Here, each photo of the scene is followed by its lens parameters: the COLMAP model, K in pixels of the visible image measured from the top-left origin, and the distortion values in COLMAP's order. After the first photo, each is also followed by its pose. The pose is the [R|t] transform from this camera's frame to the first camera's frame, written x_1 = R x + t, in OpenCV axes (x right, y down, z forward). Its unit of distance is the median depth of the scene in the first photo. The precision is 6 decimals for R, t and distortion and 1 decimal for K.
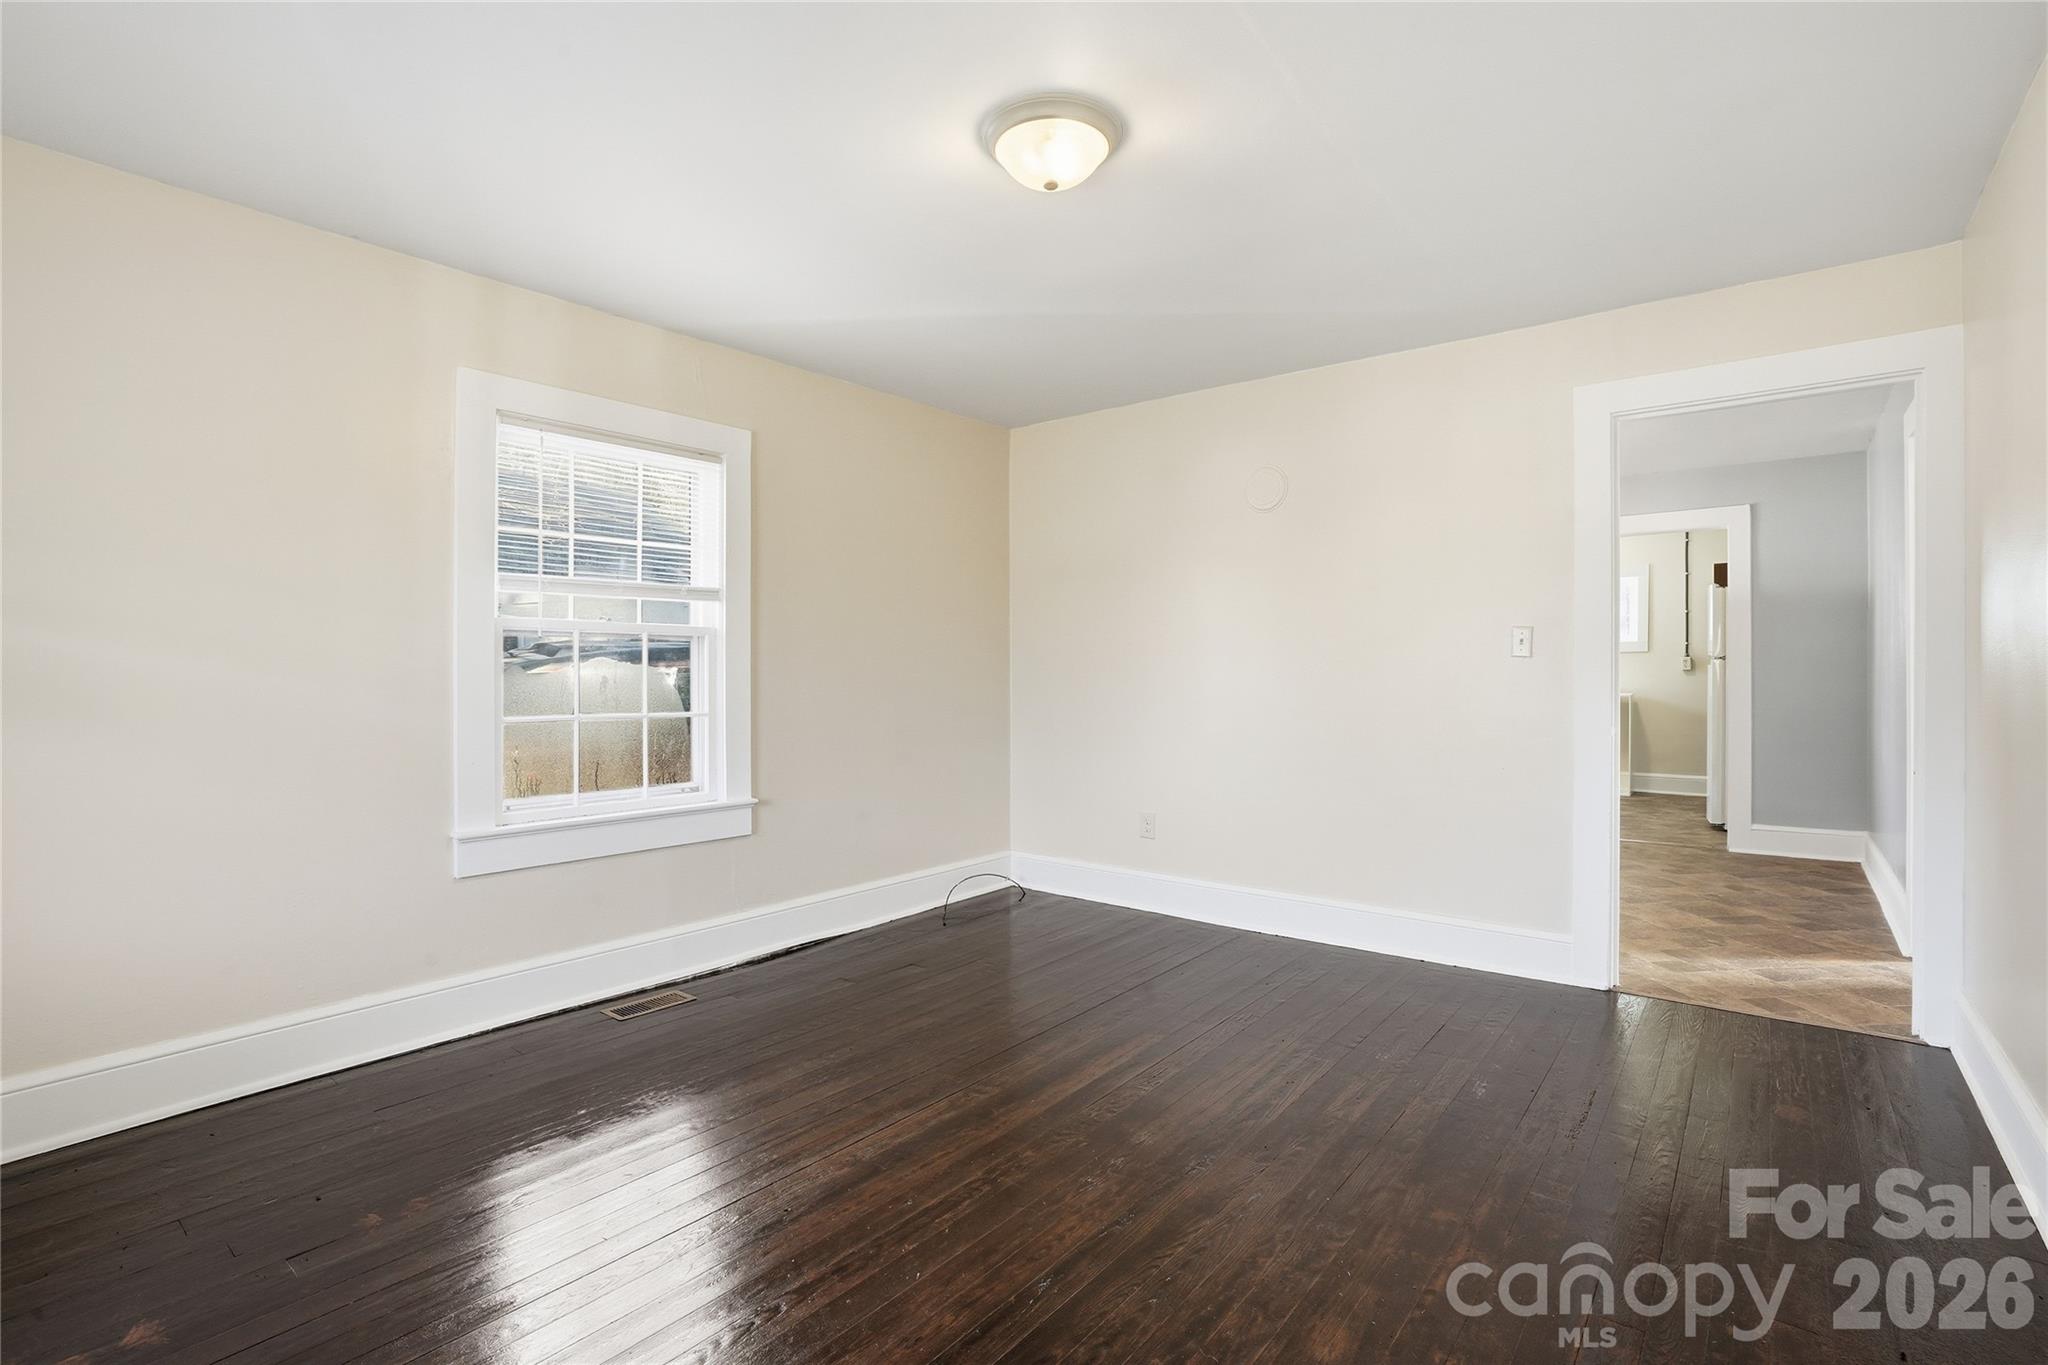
lens RADIAL K [[947.7, 0, 1015.7], [0, 947.7, 670.2], [0, 0, 1]] dist [-0.064142, 0.024516]
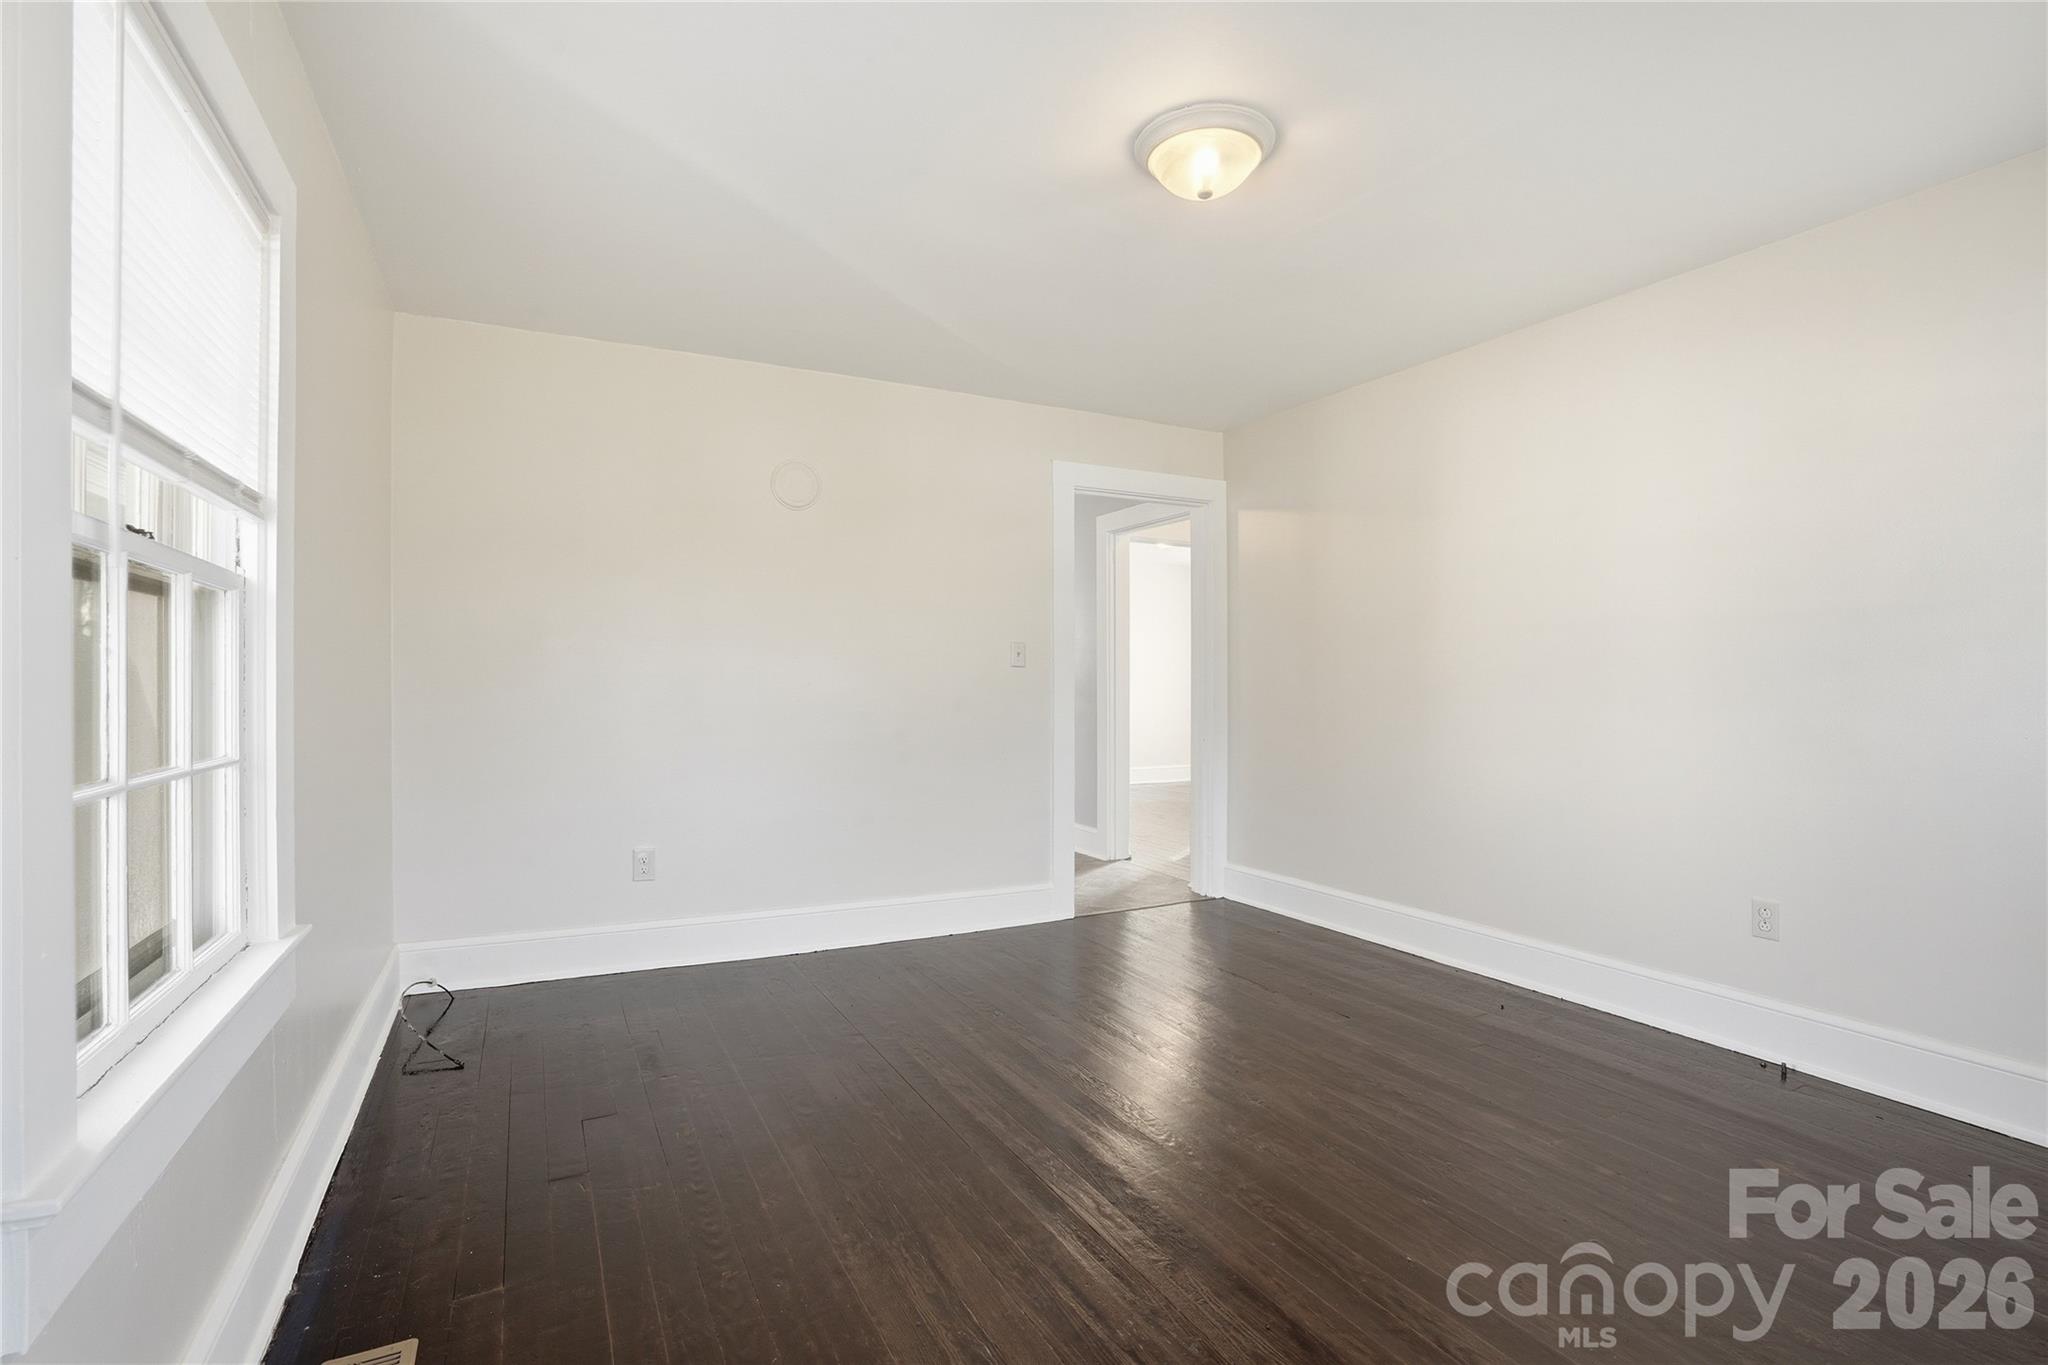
lens RADIAL K [[951.0, 0, 1013.5], [0, 951.0, 680.7], [0, 0, 1]] dist [-0.075149, 0.036845]
pose [[0.408588, 0.004345, 0.912708, -0.633726], [-0.005162, 0.999984, -0.002450, 0.006545], [-0.912704, -0.003710, 0.408604, 0.508083]]
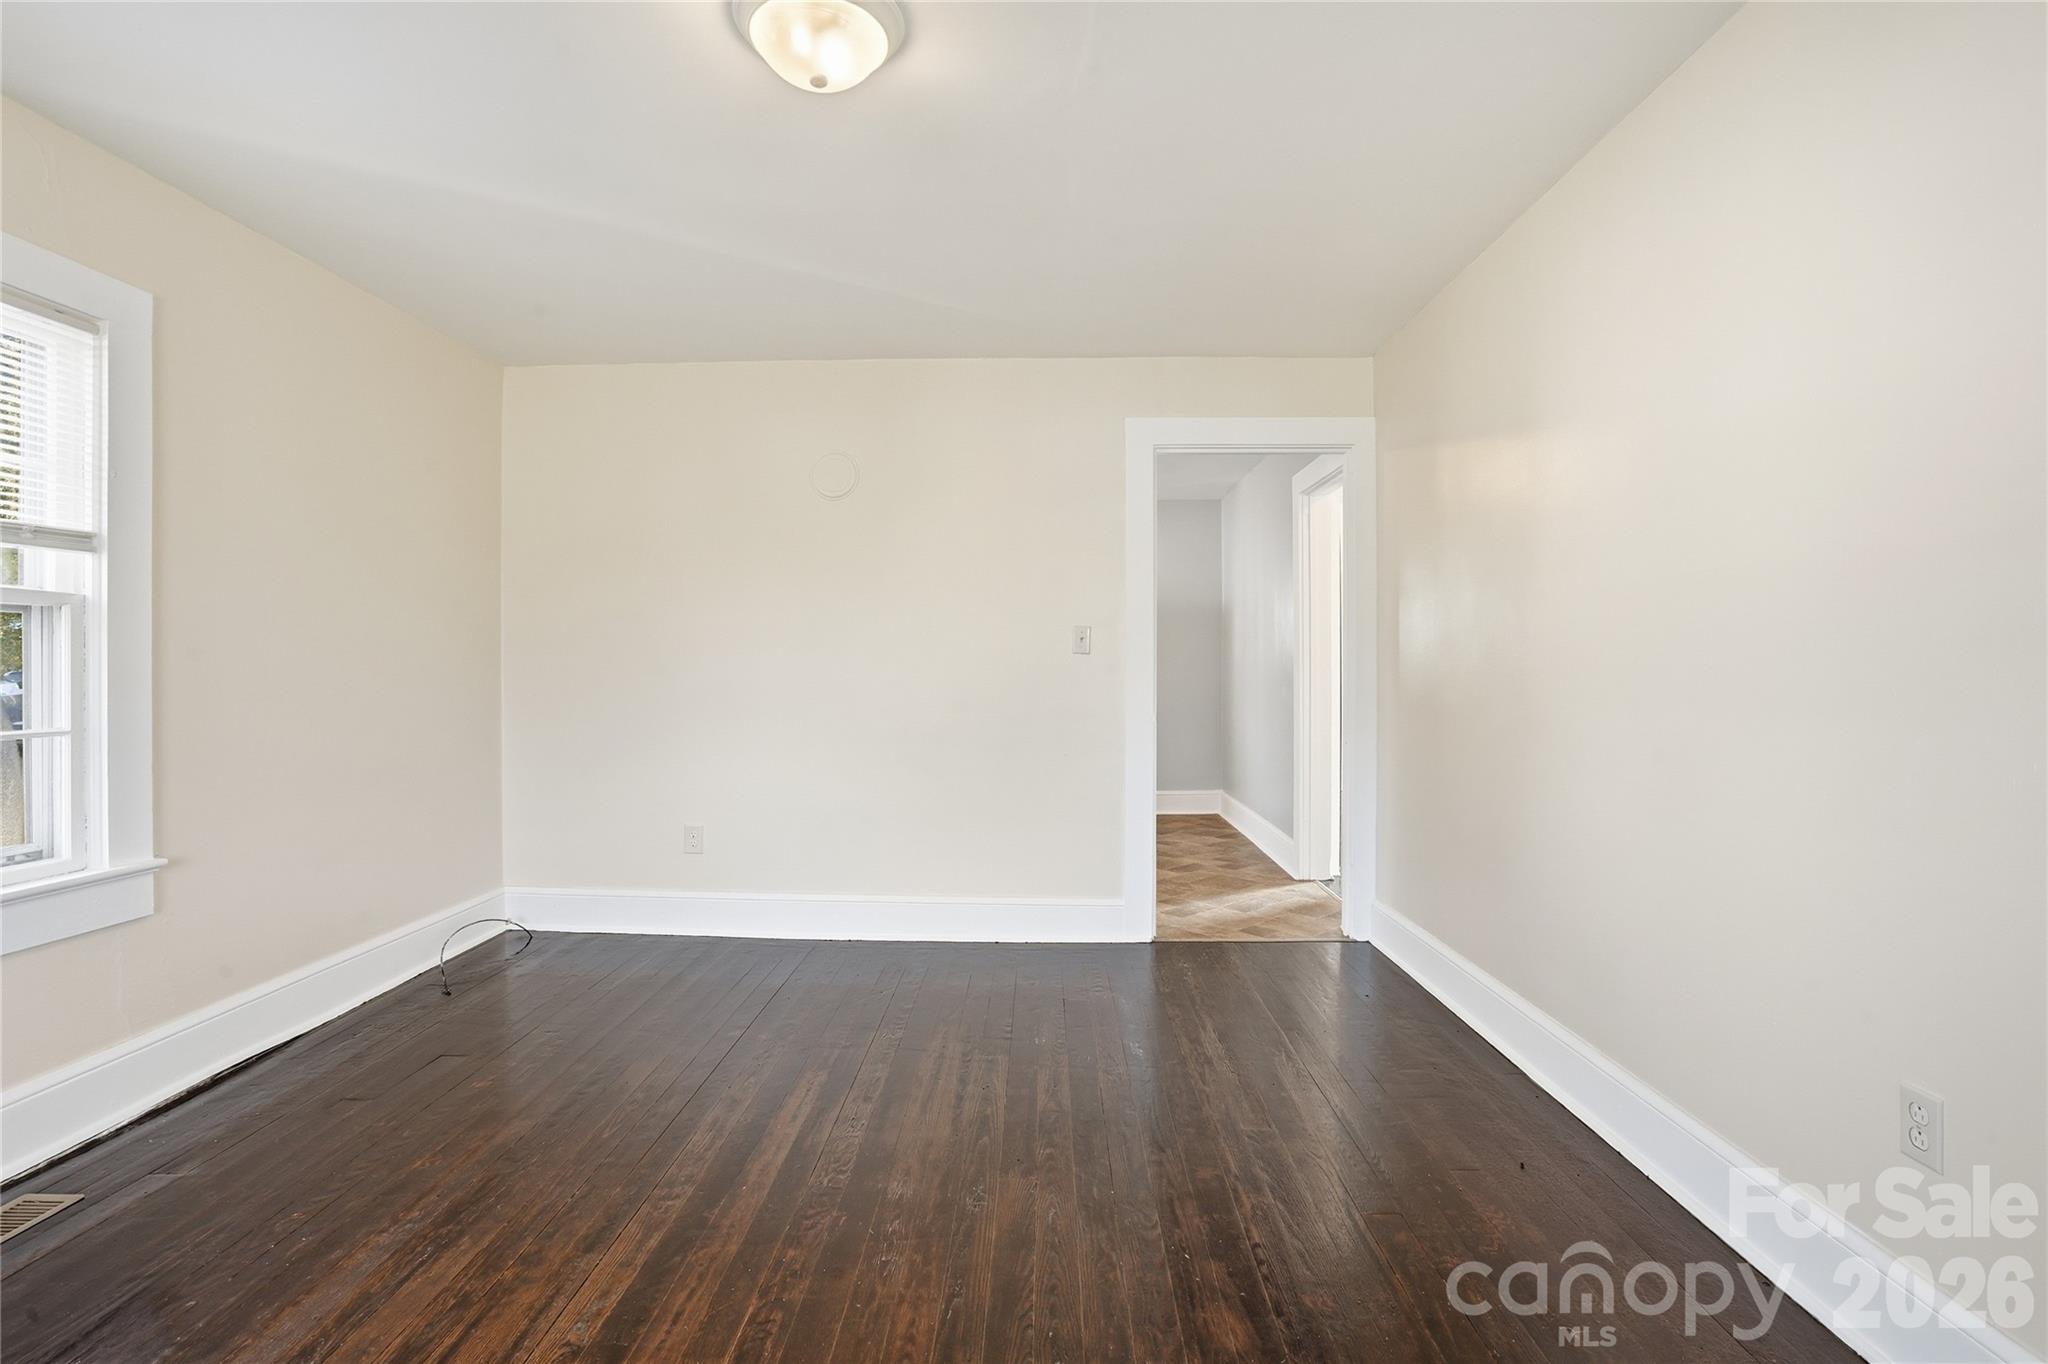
lens RADIAL K [[947.7, 0, 1015.7], [0, 947.7, 669.7], [0, 0, 1]] dist [-0.064142, 0.024516]
pose [[0.796112, 0.001410, 0.605148, -0.210828], [-0.003538, 0.999991, 0.002324, 0.001579], [-0.605140, -0.003991, 0.796109, 0.154456]]
